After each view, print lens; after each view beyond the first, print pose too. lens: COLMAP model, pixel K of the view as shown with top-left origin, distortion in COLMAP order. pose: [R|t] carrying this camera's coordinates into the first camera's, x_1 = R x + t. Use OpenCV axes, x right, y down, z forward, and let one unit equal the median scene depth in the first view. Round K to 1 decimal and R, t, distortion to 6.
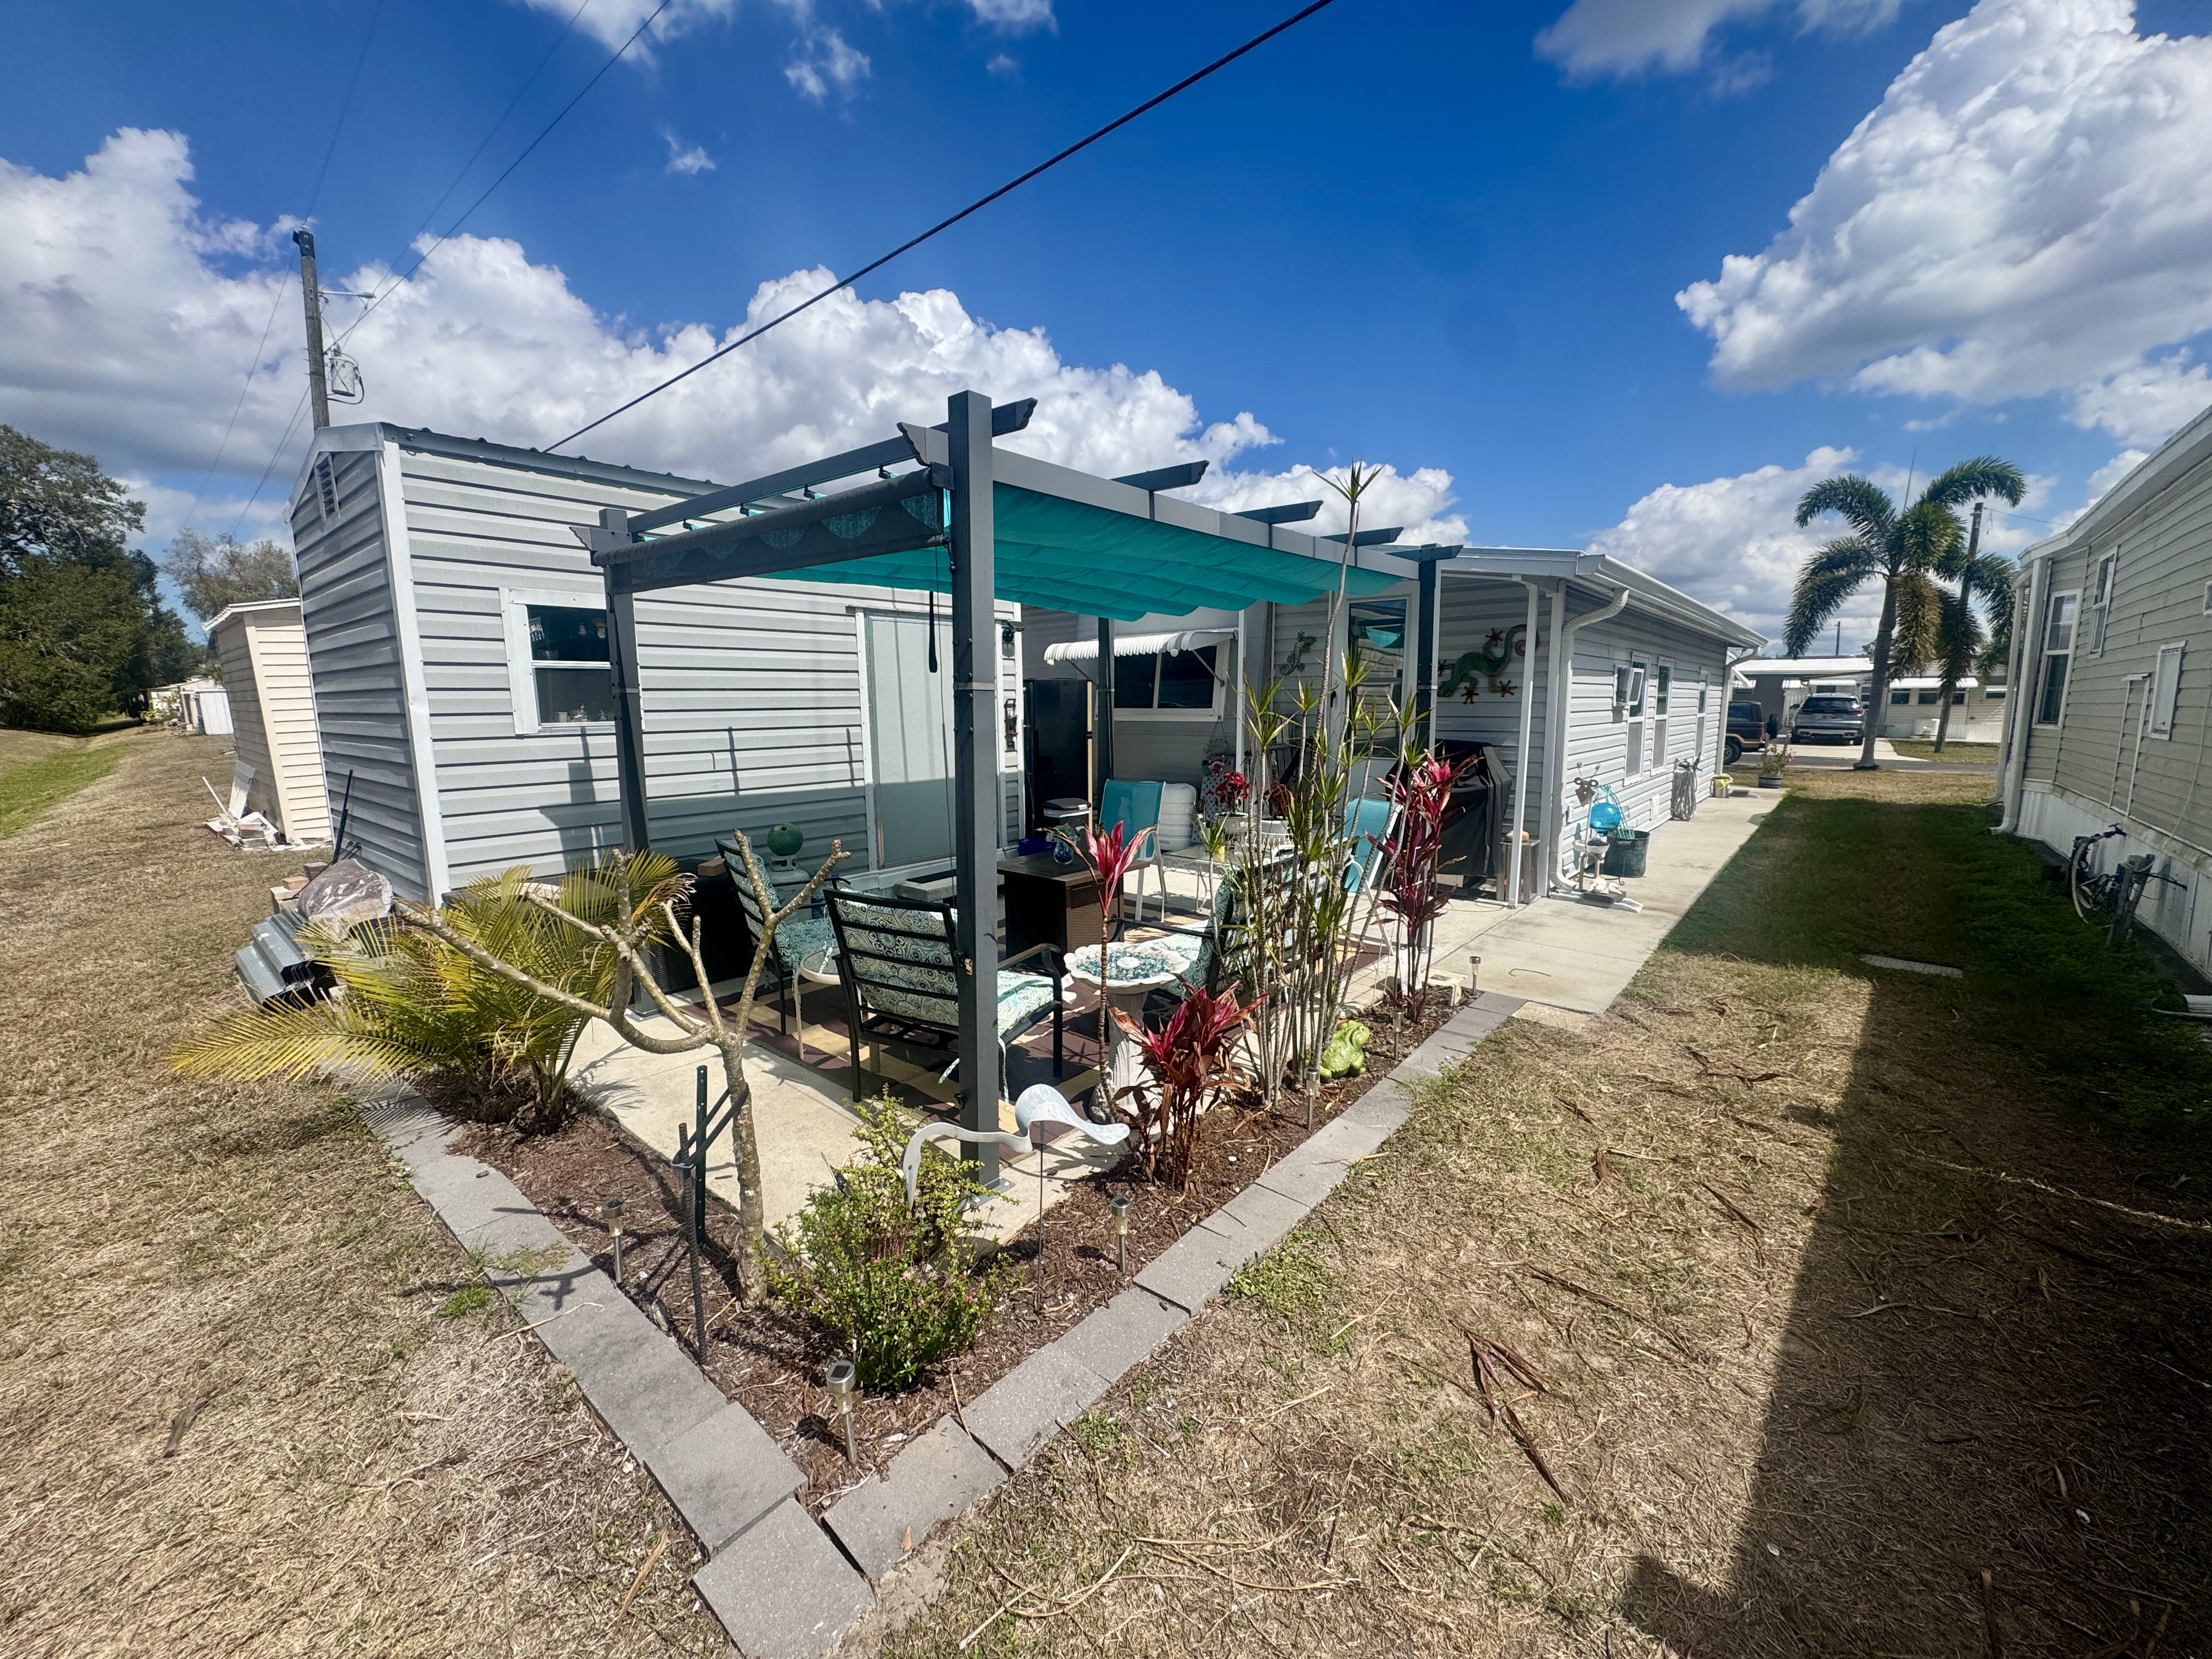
lens RADIAL K [[883.3, 0, 1101.8], [0, 883.3, 830.4], [0, 0, 1]] dist [0.000478, -0.000001]
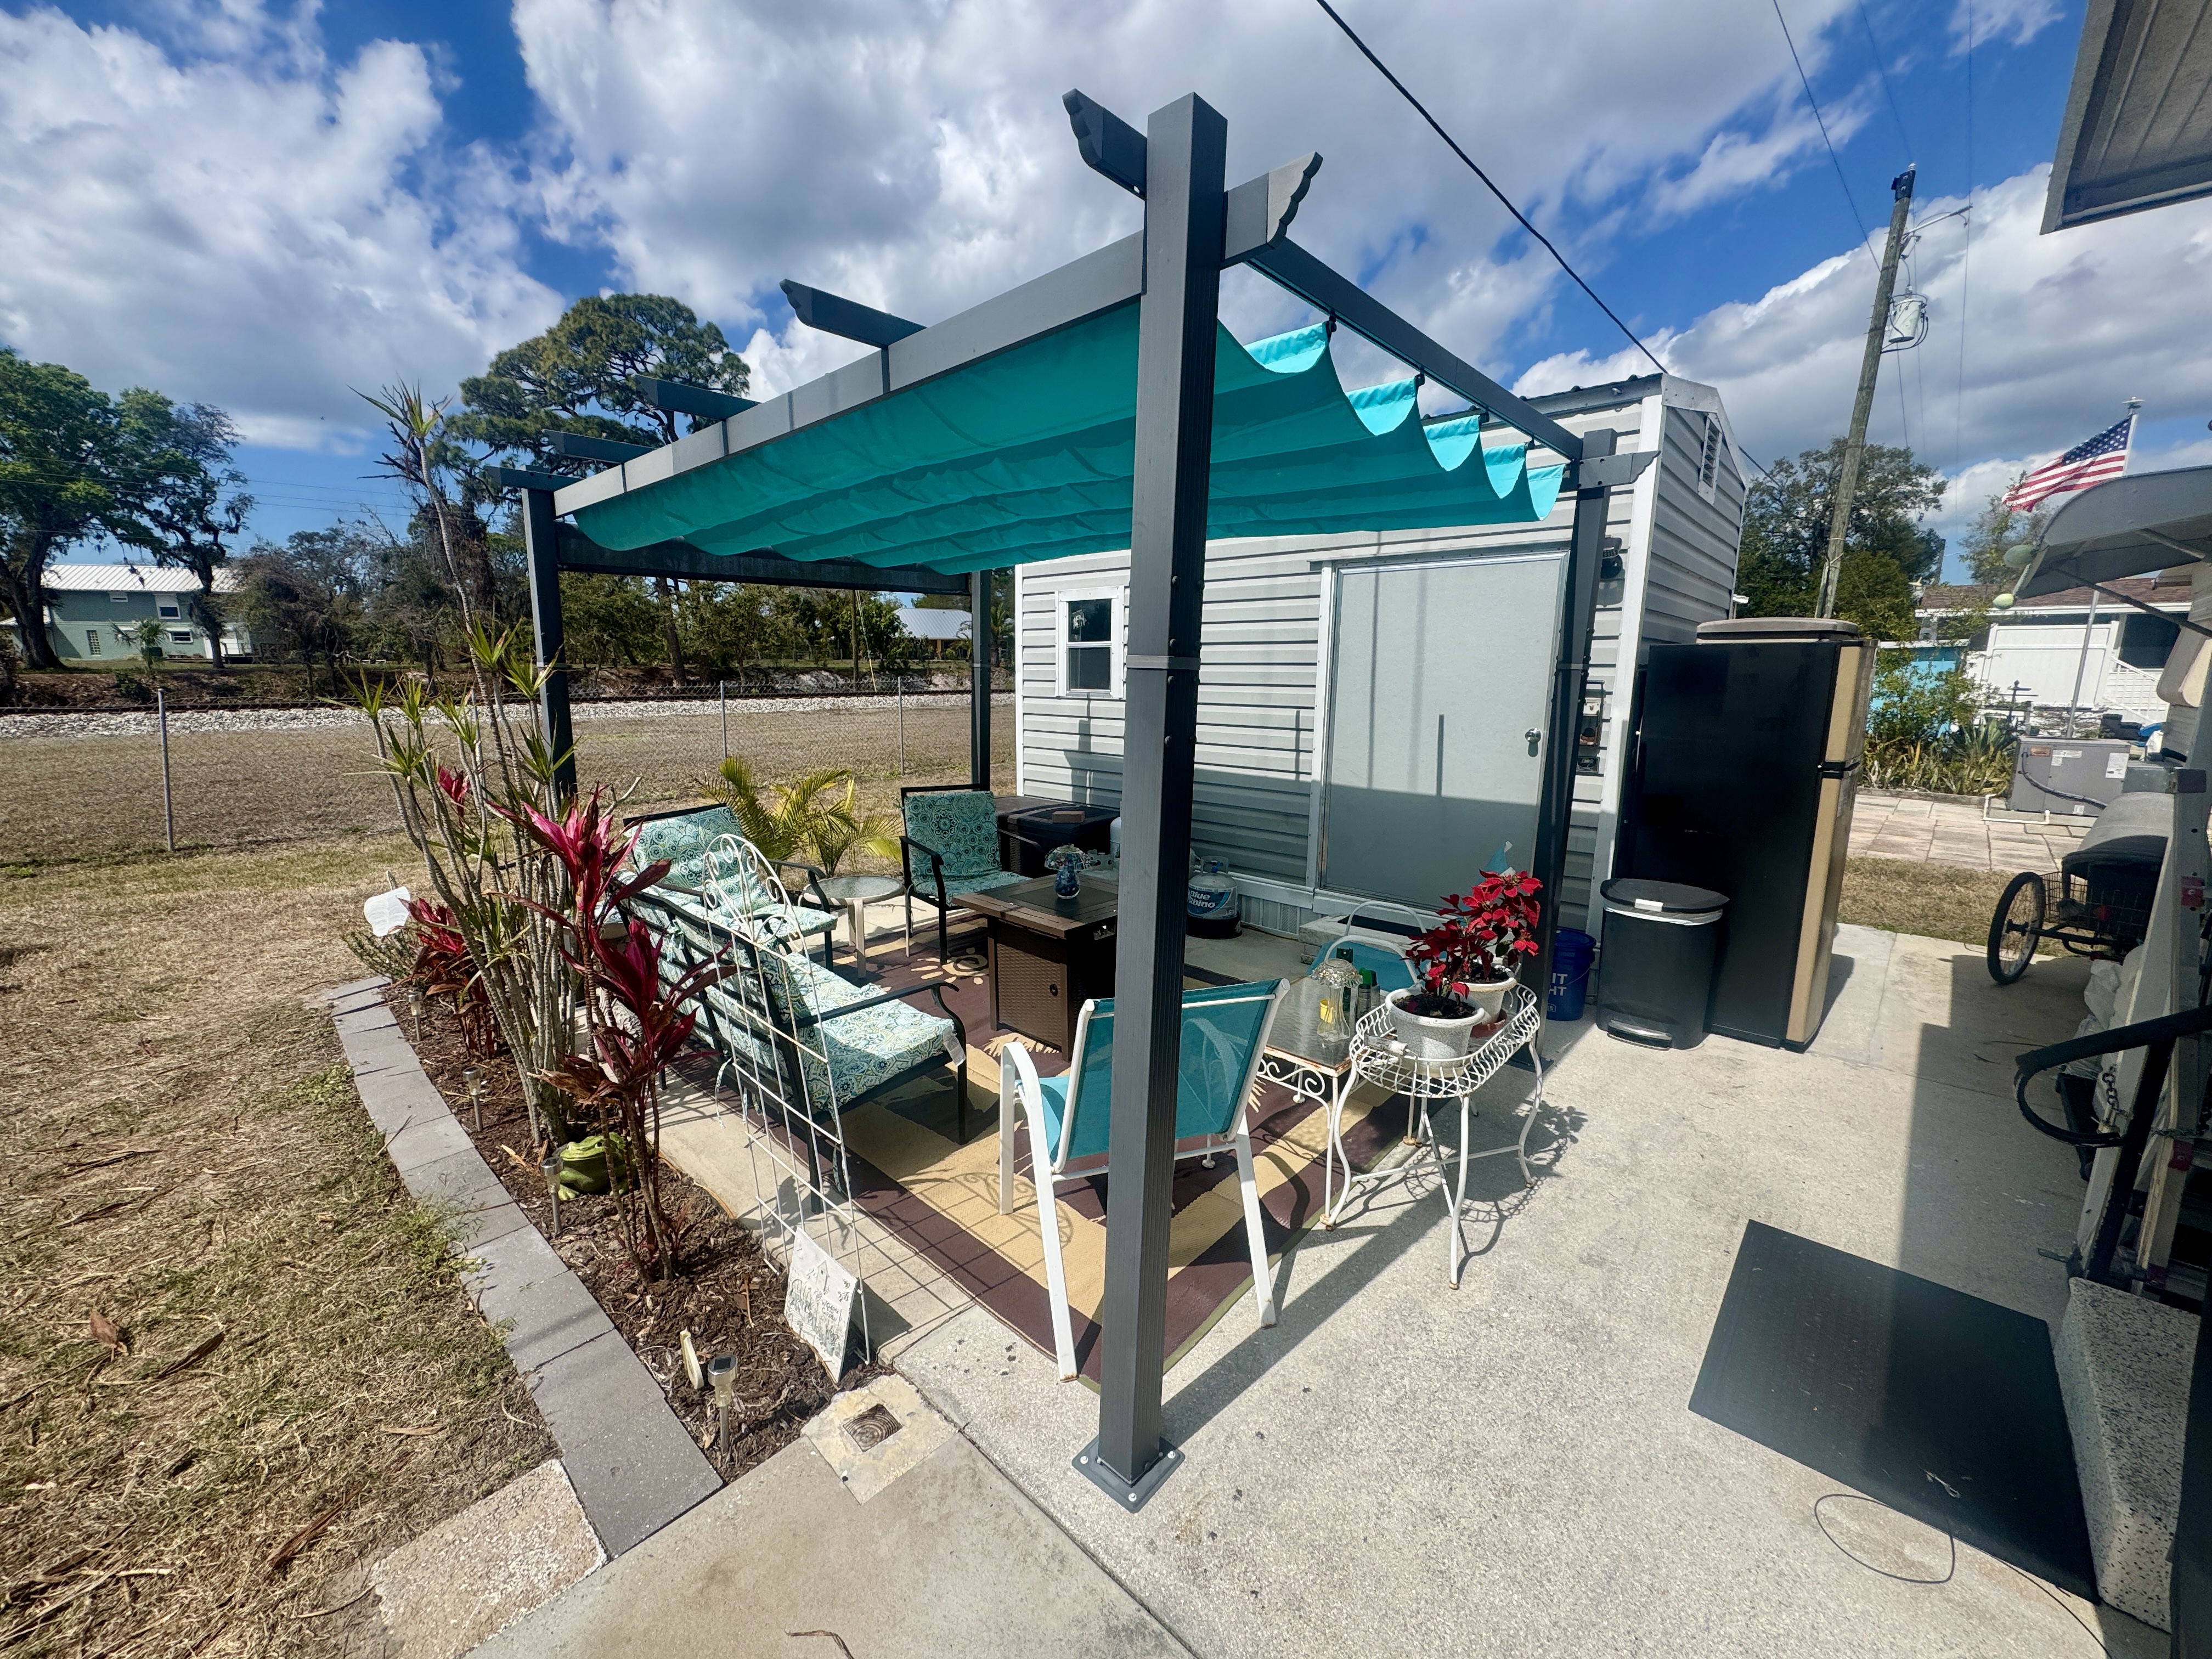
lens RADIAL K [[867.4, 0, 1088.1], [0, 867.4, 824.6], [0, 0, 1]] dist [0.000779, 0.000124]
pose [[-0.043288, 0.184523, -0.981875, 0.539017], [-0.155765, 0.969531, 0.189070, -0.132825], [0.986845, 0.161126, -0.013227, 0.817591]]
